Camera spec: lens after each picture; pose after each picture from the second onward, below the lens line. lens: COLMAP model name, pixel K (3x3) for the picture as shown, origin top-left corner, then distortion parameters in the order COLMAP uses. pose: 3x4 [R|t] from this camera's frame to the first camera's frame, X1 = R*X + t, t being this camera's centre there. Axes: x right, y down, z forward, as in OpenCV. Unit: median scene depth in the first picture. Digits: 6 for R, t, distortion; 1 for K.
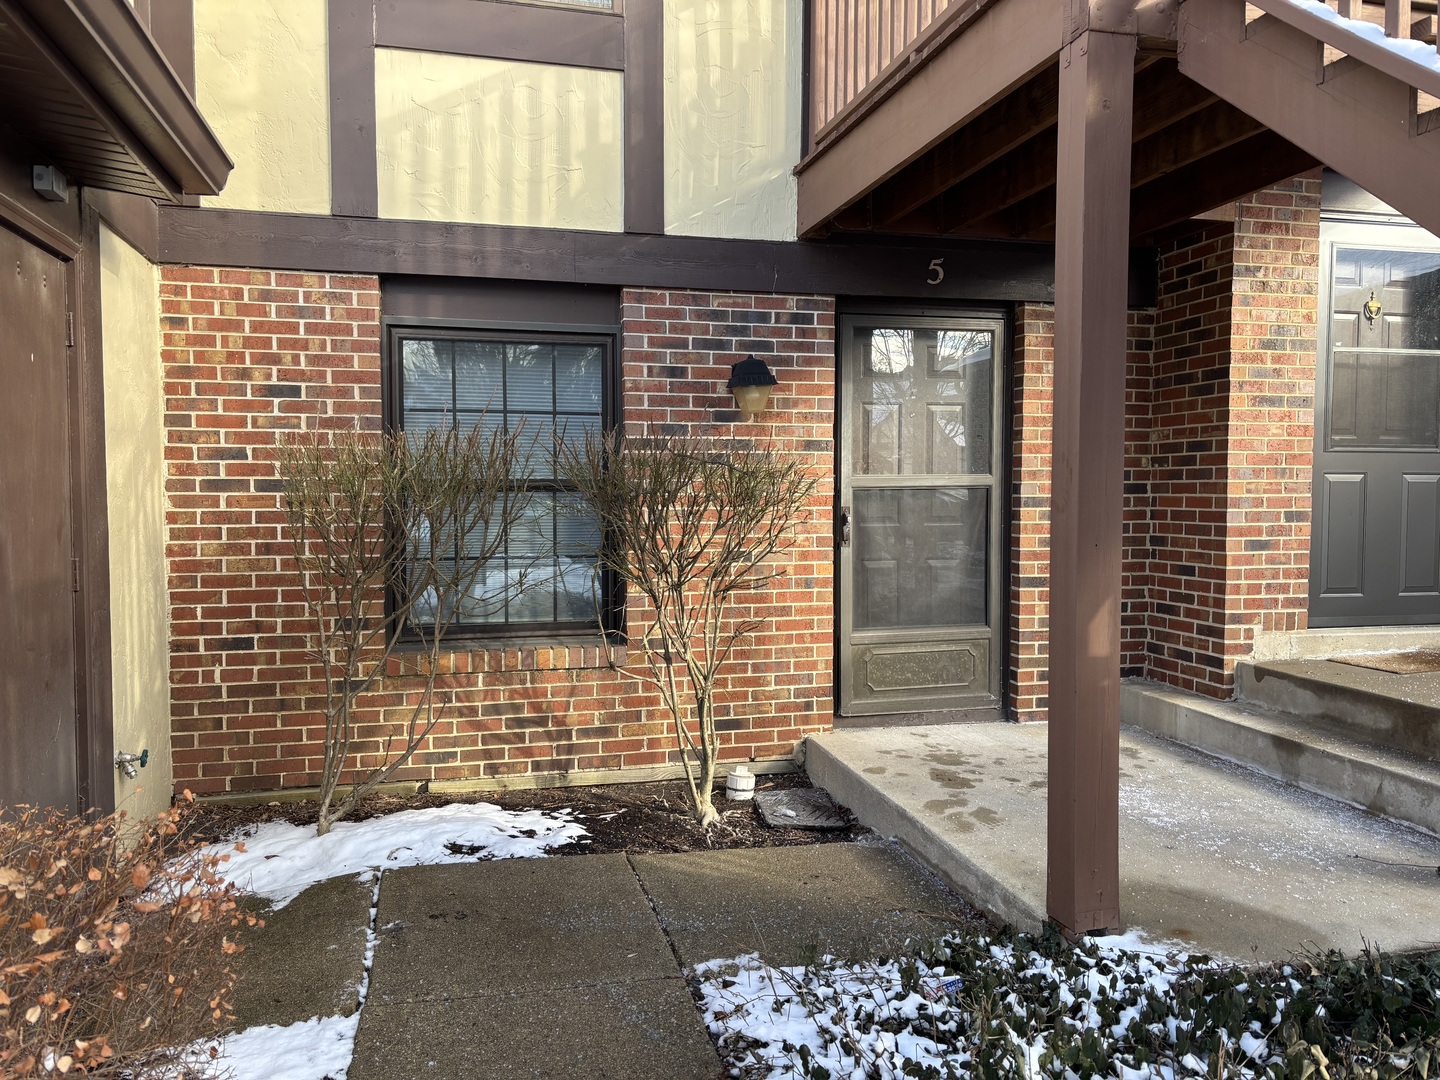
lens RADIAL K [[1079.0, 0, 720.0], [0, 1079.0, 540.0], [0, 0, 1]] dist [0.121231, -0.156381]
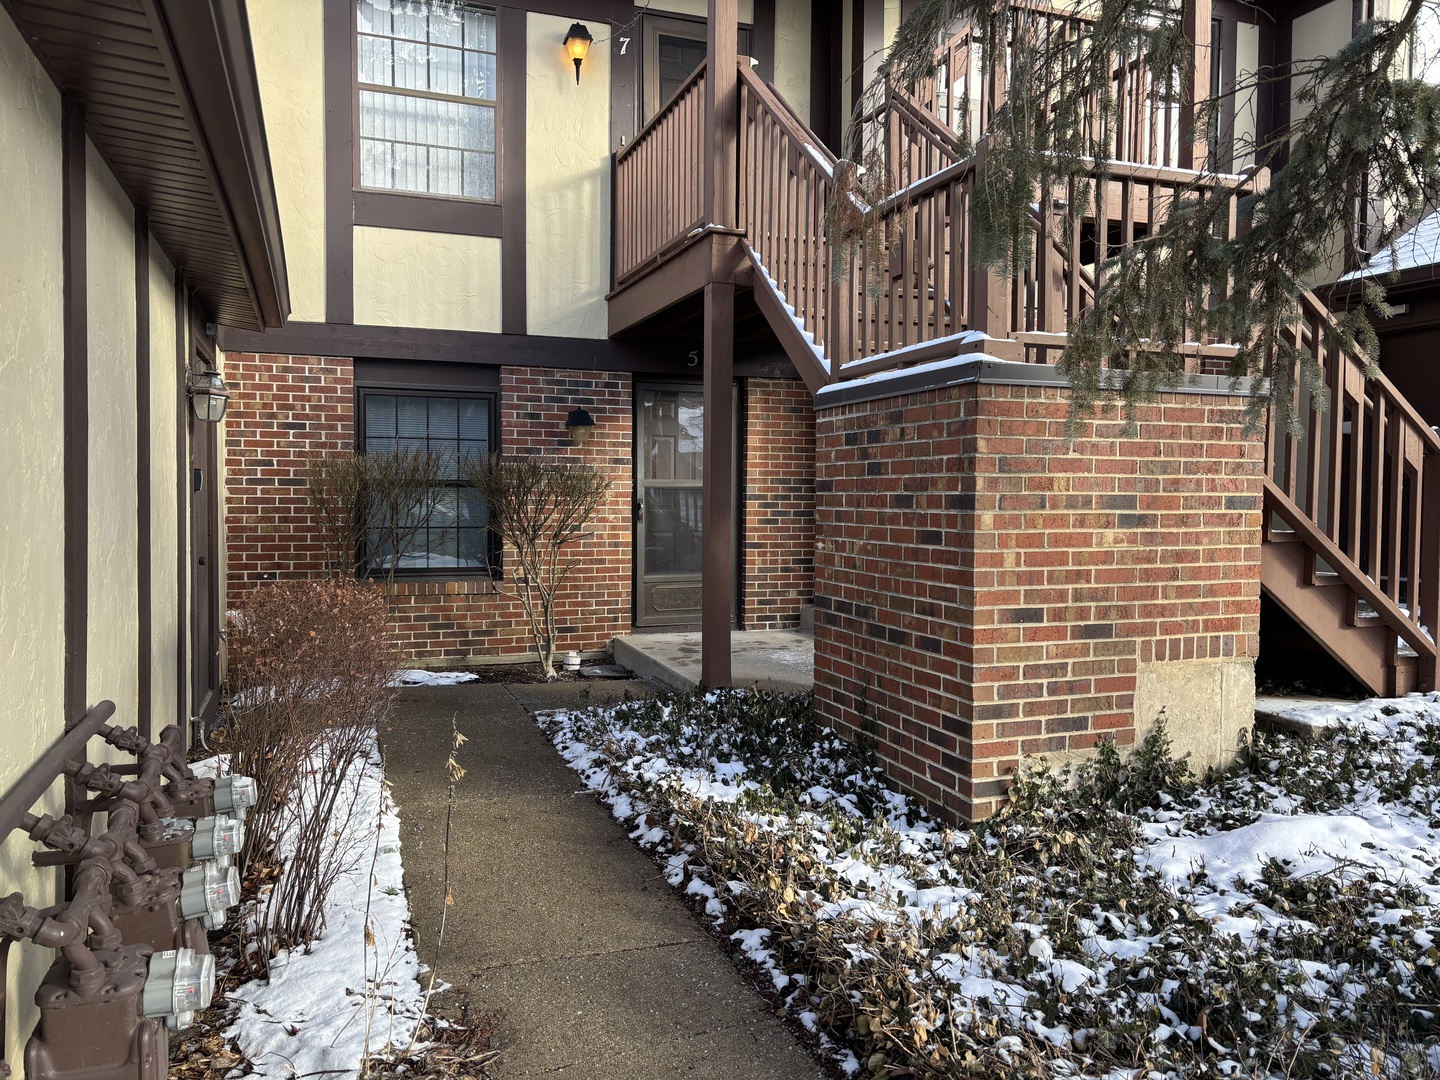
lens RADIAL K [[1058.7, 0, 720.0], [0, 1058.7, 540.0], [0, 0, 1]] dist [0.178206, -0.521580]
pose [[0.993823, 0.003546, 0.110920, 0.064161], [-0.003099, 0.999986, -0.004209, 0.042070], [-0.110934, 0.003839, 0.993820, -0.676516]]
